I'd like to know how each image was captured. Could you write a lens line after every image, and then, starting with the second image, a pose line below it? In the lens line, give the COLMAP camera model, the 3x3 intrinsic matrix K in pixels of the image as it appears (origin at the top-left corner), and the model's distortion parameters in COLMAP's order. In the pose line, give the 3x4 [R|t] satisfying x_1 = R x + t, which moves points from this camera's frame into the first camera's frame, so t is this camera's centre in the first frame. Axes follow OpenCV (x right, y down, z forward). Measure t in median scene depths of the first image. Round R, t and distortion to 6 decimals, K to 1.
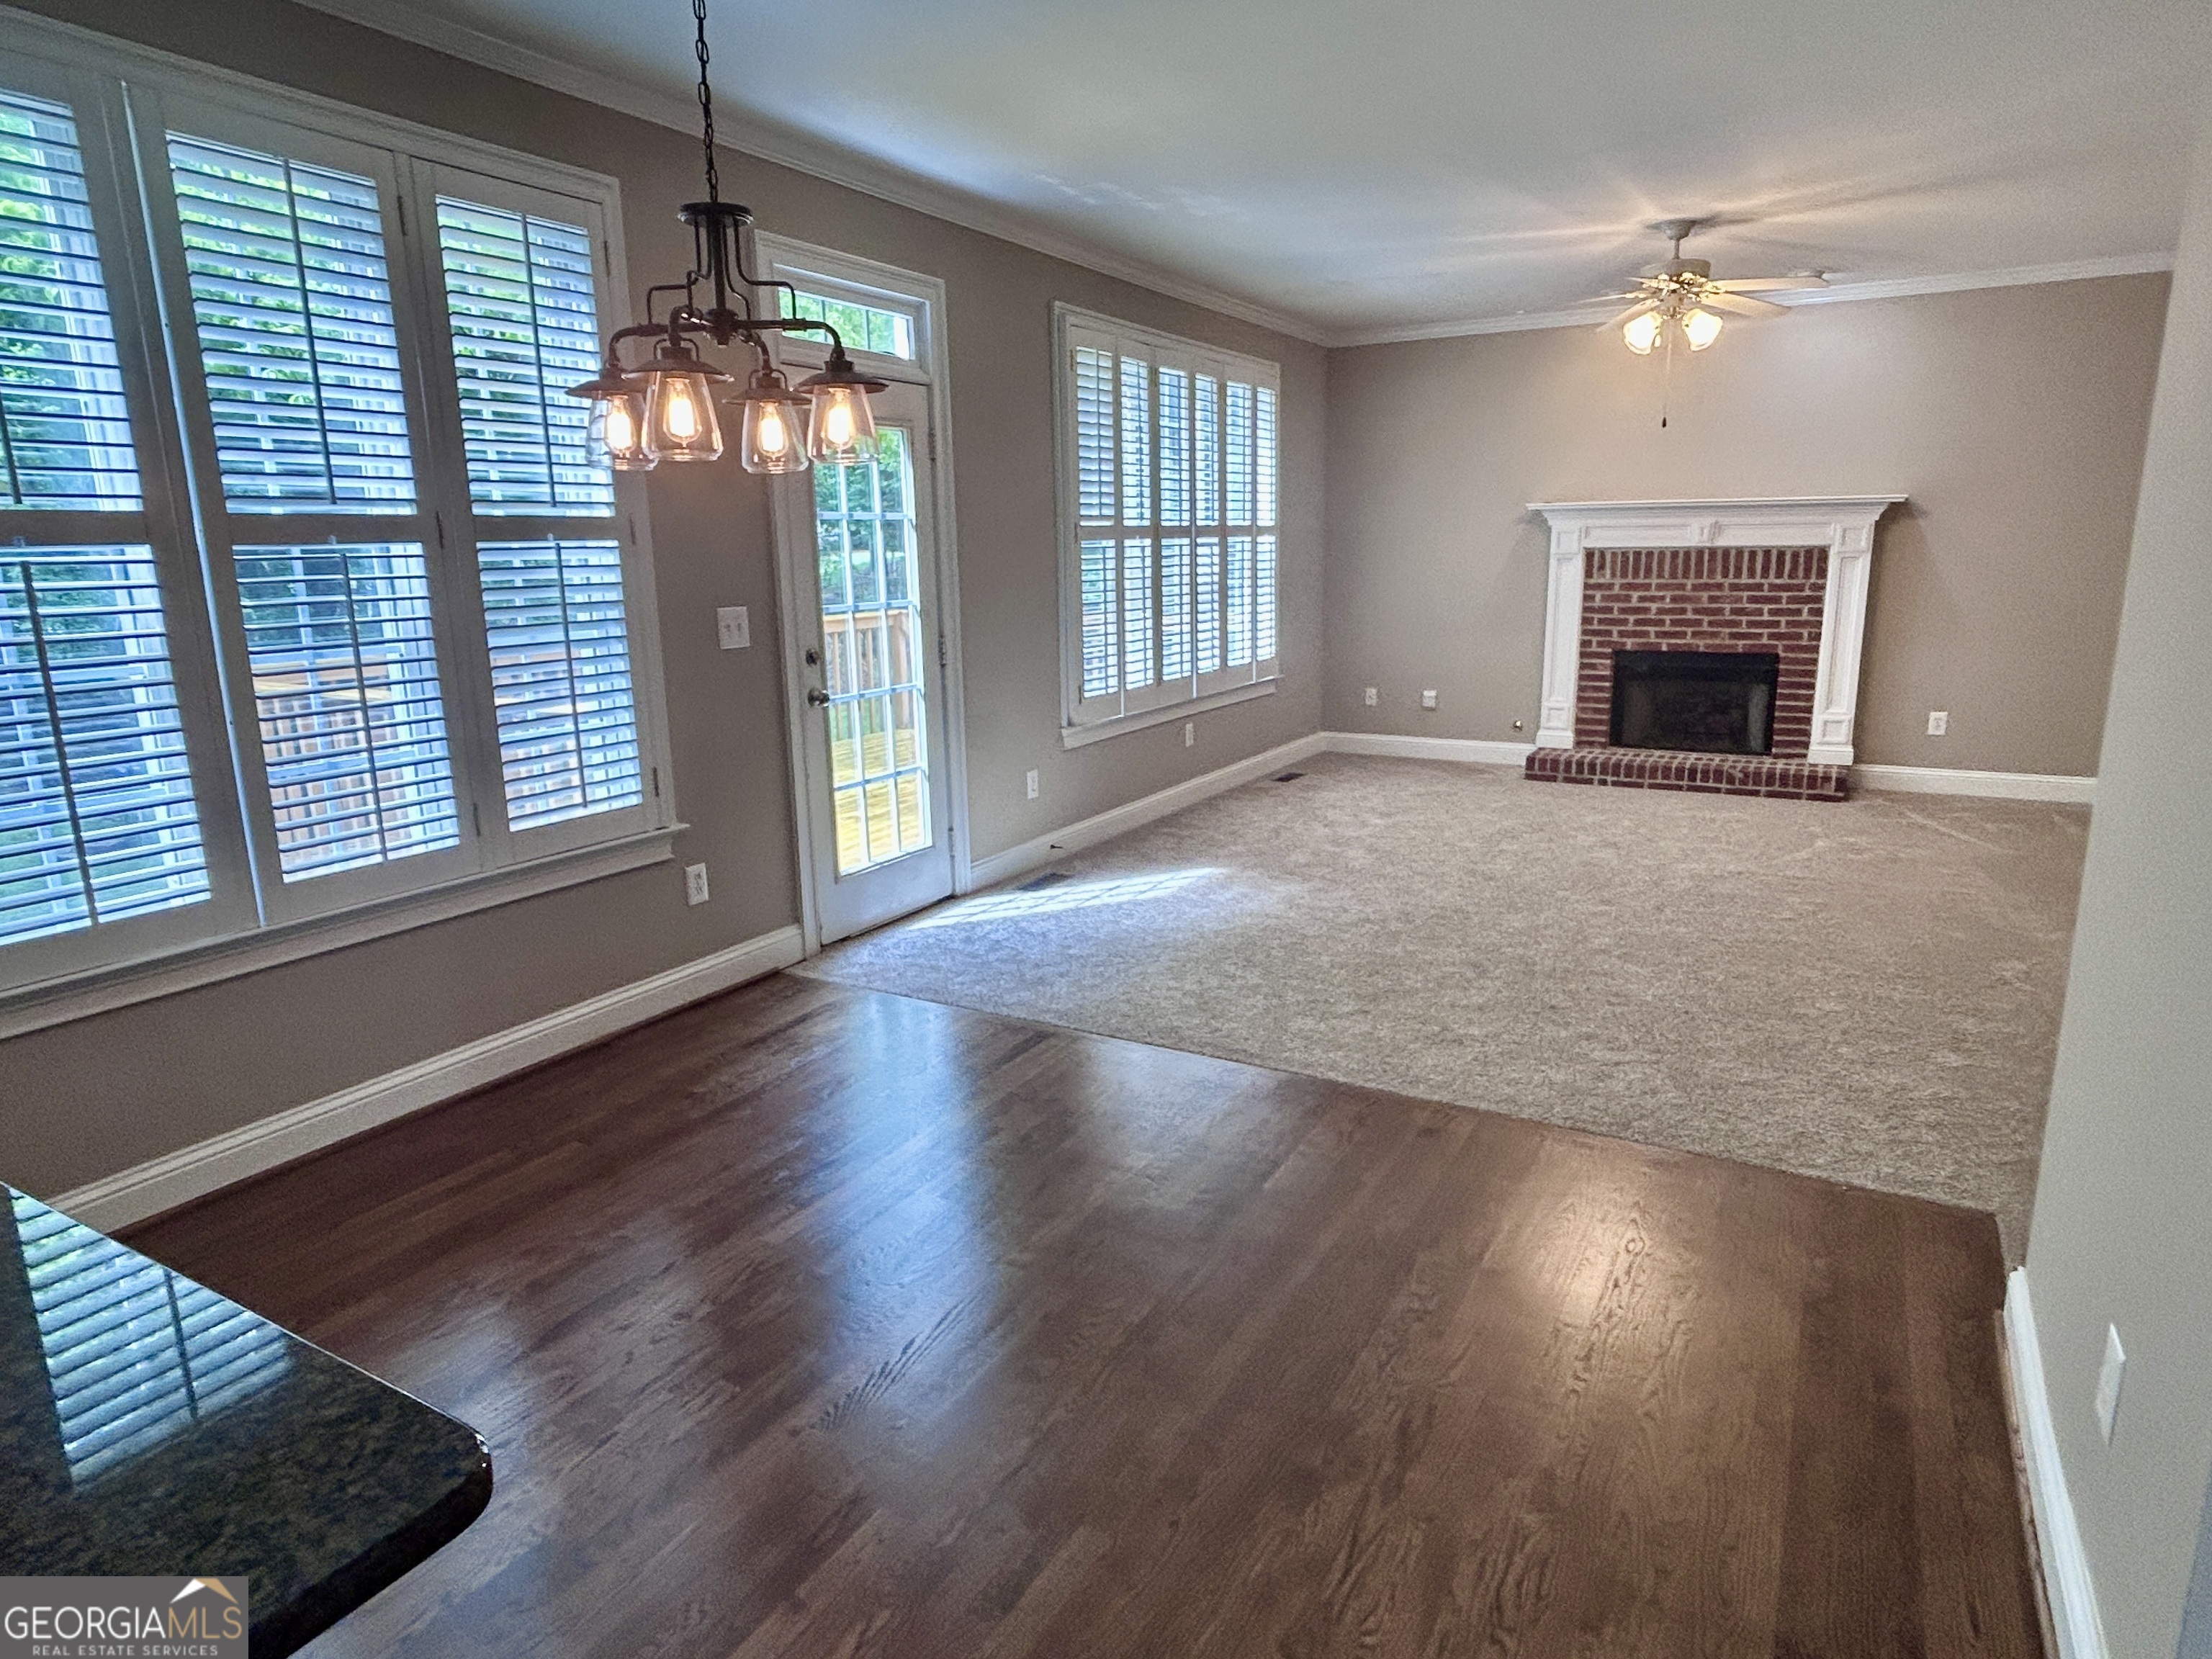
lens RADIAL K [[1305.9, 0, 1106.5], [0, 1305.9, 823.8], [0, 0, 1]] dist [0.001390, -0.004308]
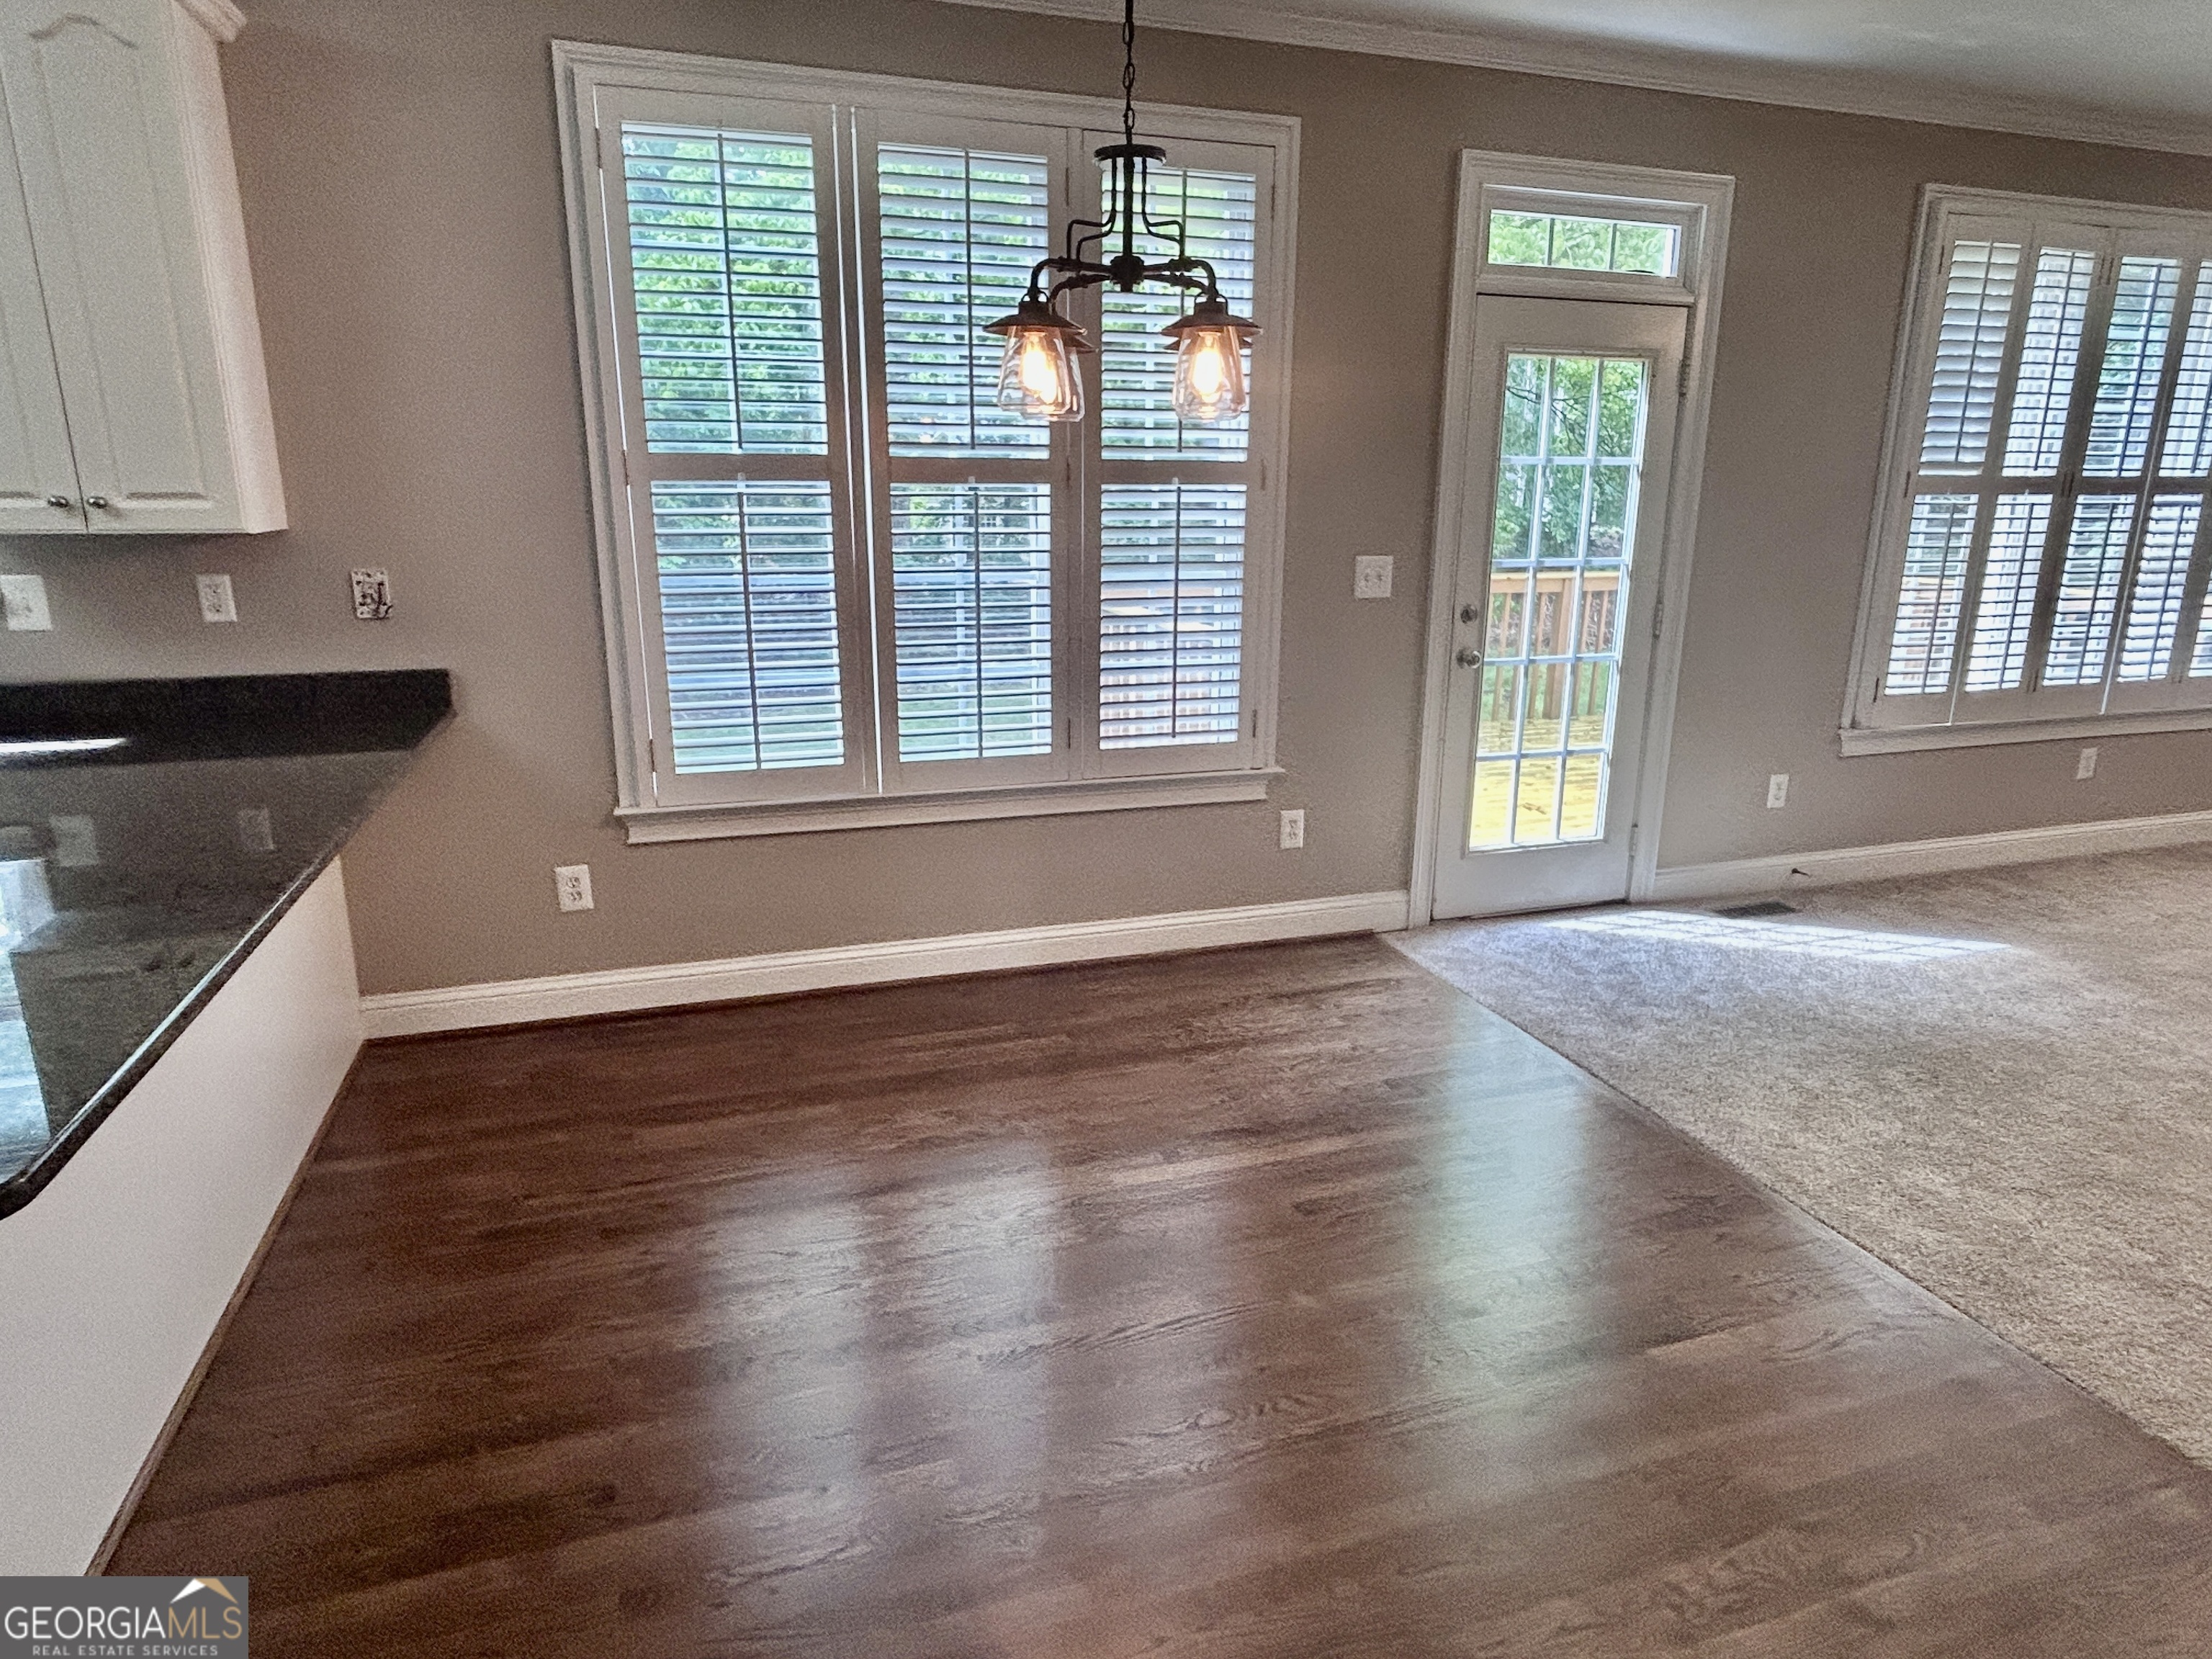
lens RADIAL K [[1305.9, 0, 1109.6], [0, 1305.9, 824.8], [0, 0, 1]] dist [0.001390, -0.004308]
pose [[0.742886, 0.190429, -0.641761, 0.163776], [-0.160025, 0.981408, 0.105972, -0.029803], [0.650009, 0.023972, 0.759548, 0.101403]]
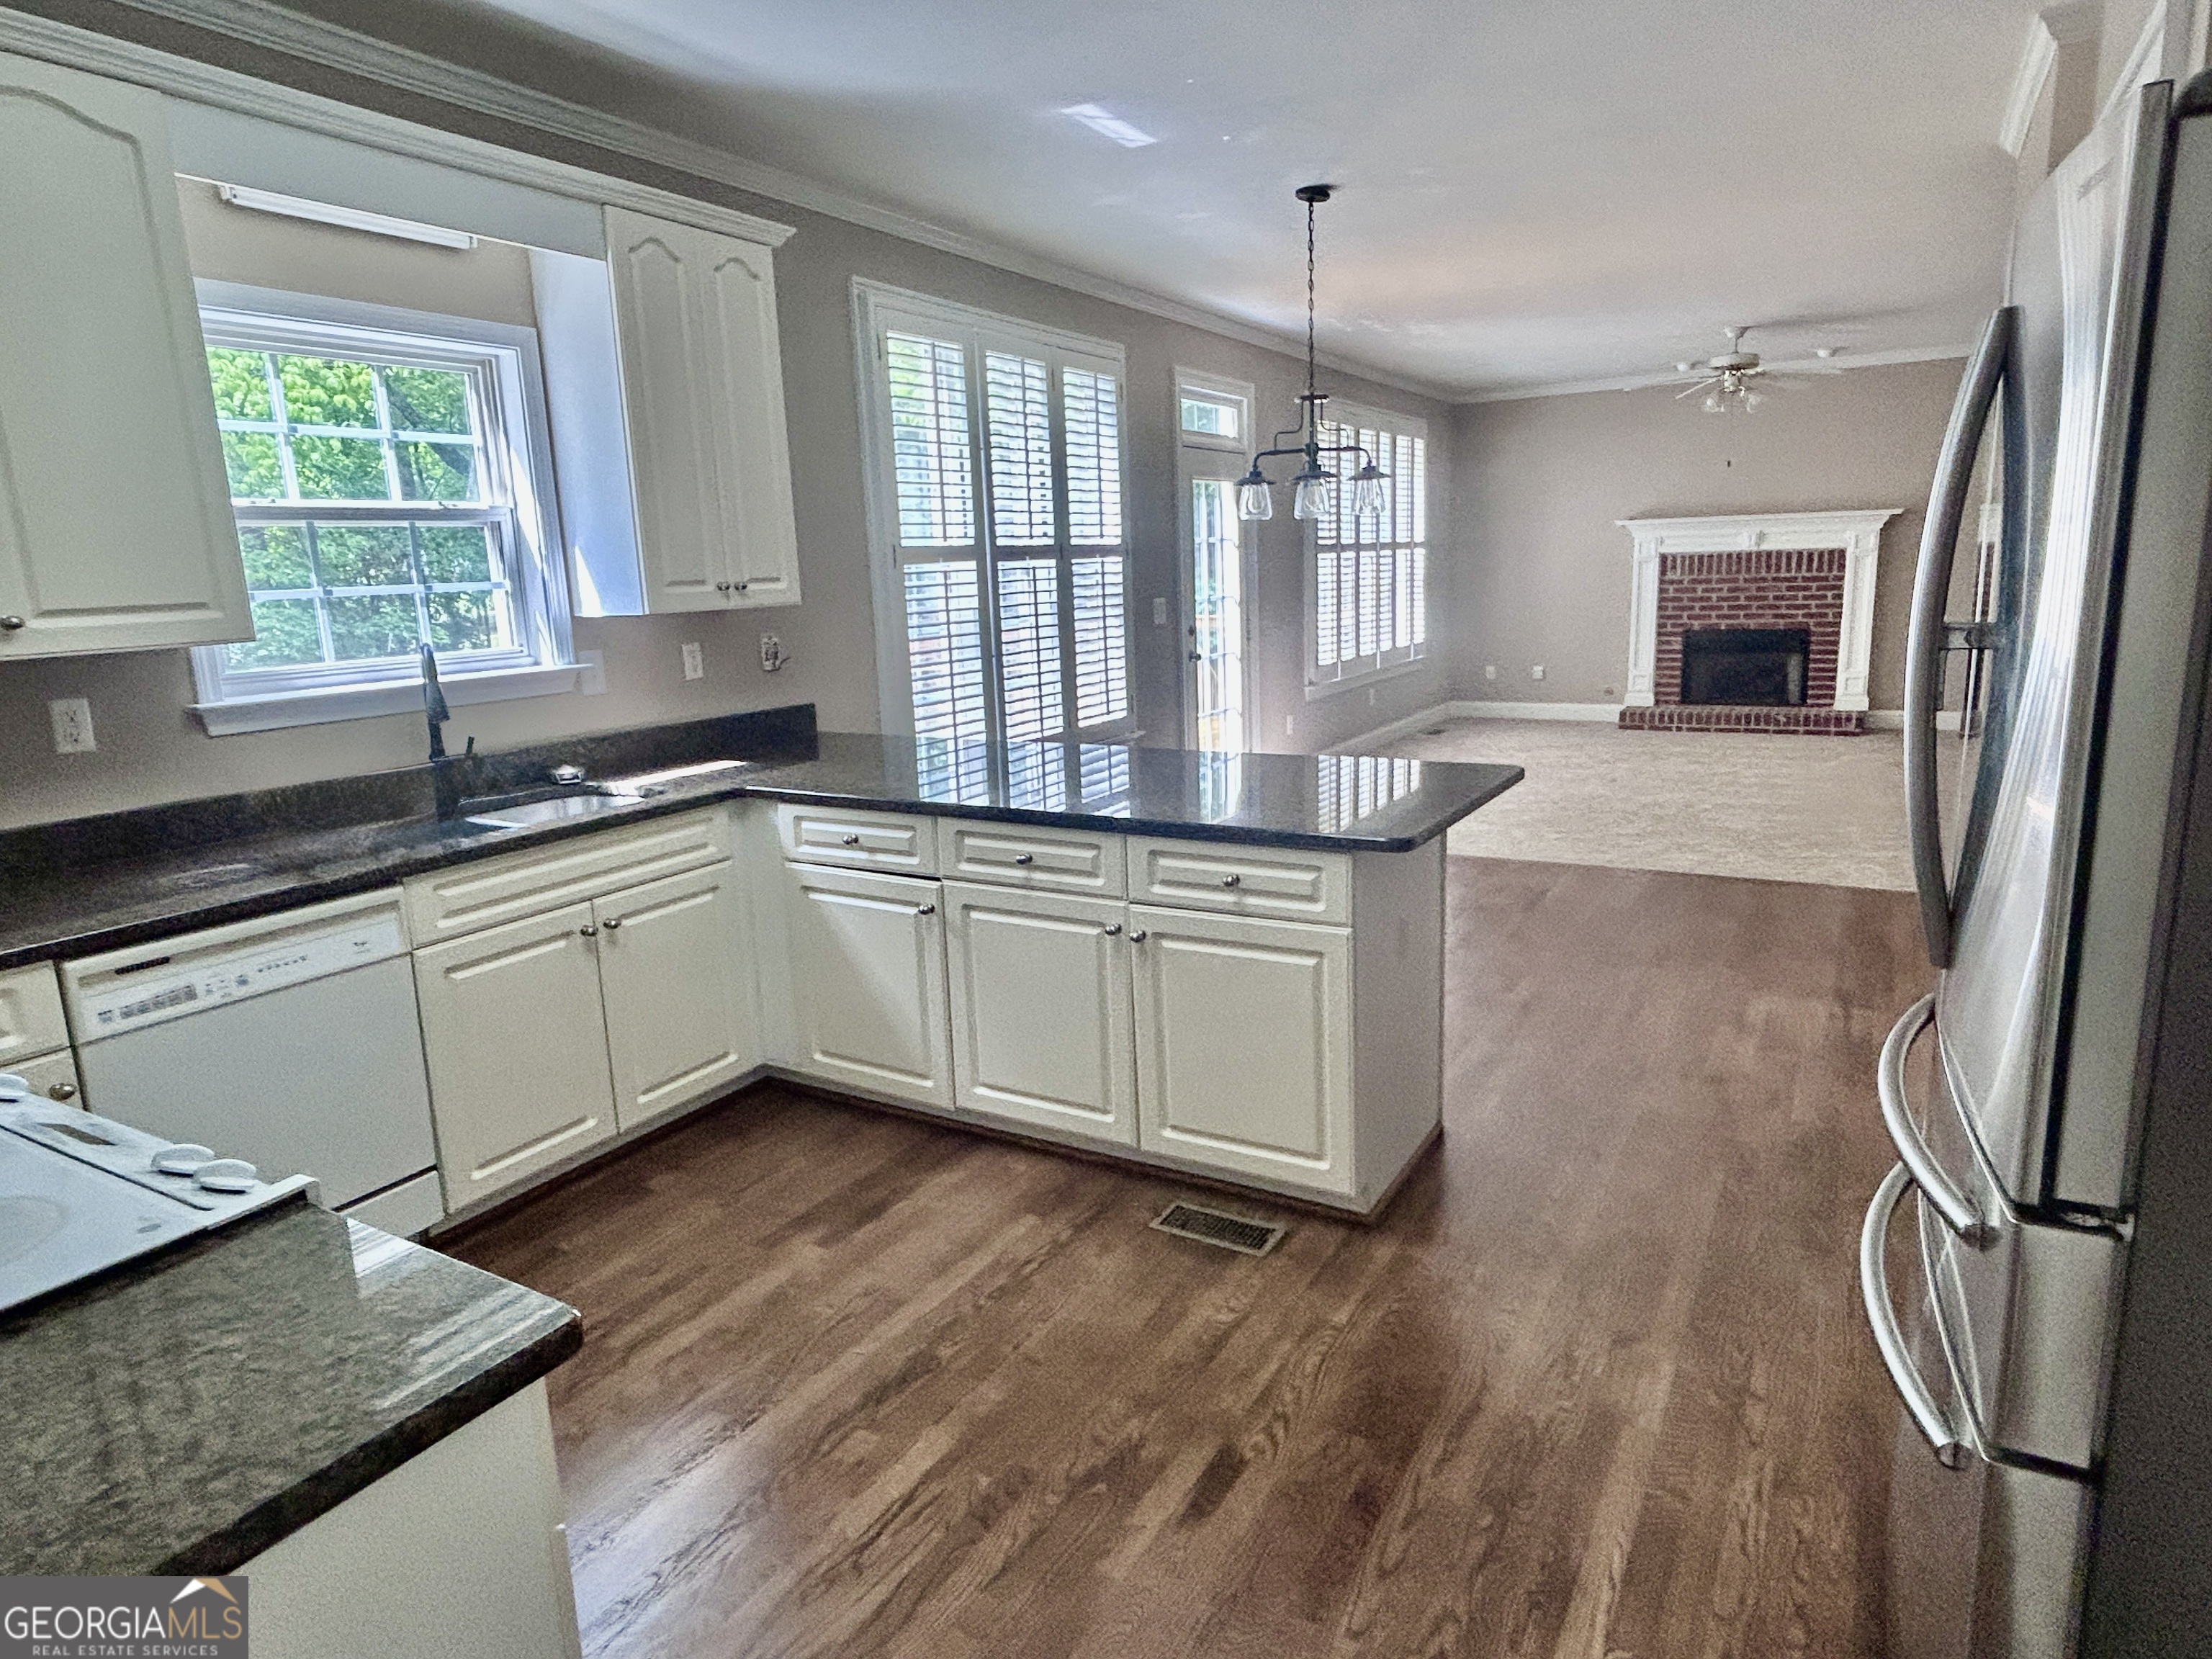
lens RADIAL K [[1305.9, 0, 1106.4], [0, 1305.9, 832.7], [0, 0, 1]] dist [0.001390, -0.004308]
pose [[0.999727, -0.018351, -0.014496, -0.240836], [0.018216, 0.999790, -0.009380, 0.098755], [0.014665, 0.009114, 0.999851, -0.437341]]
